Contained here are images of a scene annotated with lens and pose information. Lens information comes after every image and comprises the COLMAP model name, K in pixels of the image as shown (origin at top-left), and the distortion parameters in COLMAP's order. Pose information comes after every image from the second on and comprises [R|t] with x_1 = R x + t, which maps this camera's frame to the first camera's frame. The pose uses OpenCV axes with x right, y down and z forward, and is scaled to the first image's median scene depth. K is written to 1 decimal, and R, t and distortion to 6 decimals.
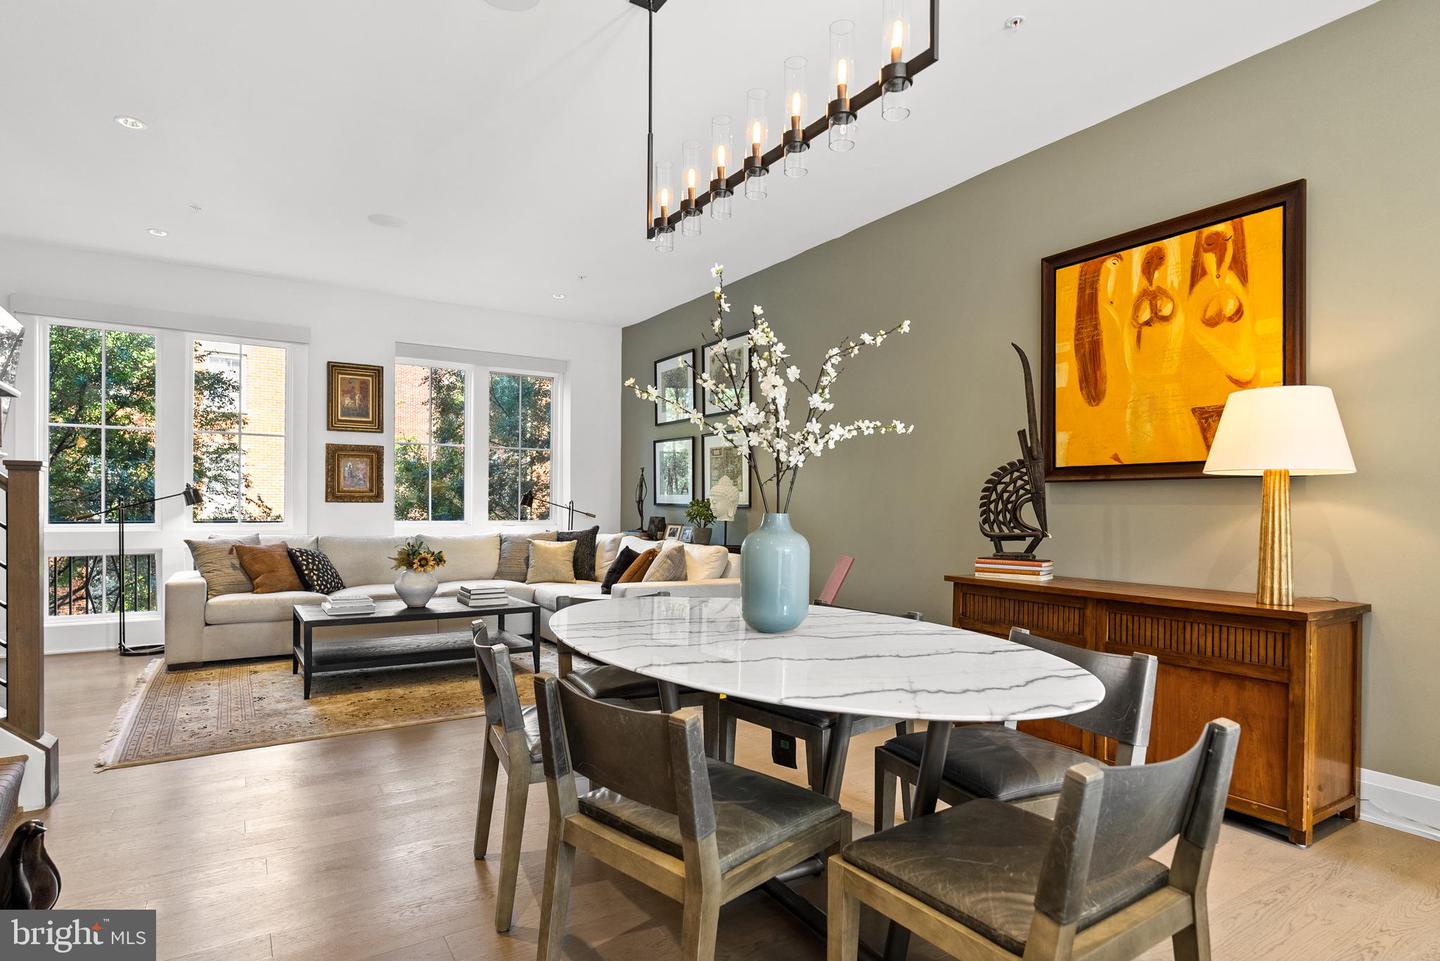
lens RADIAL K [[776.9, 0, 719.4], [0, 776.9, 512.0], [0, 0, 1]] dist [-0.010510, -0.000072]
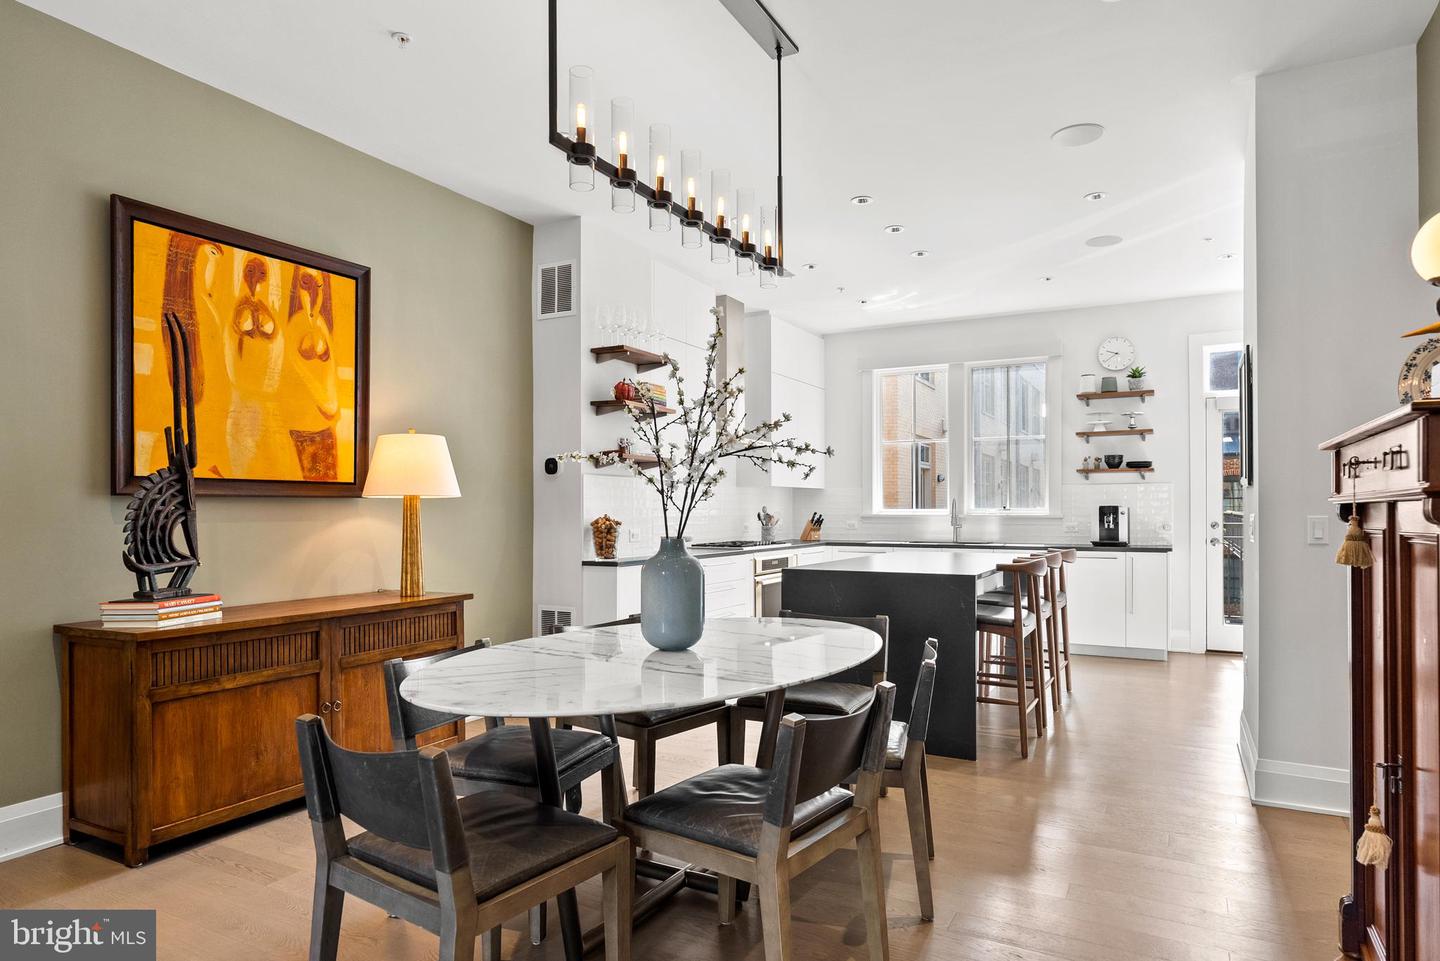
lens RADIAL K [[846.4, 0, 714.0], [0, 846.4, 506.1], [0, 0, 1]] dist [-0.003314, 0.000025]
pose [[-0.481850, -0.003881, 0.876245, -0.589425], [0.004180, 0.999969, 0.006727, -0.031156], [-0.876244, 0.006904, -0.481819, 0.912008]]
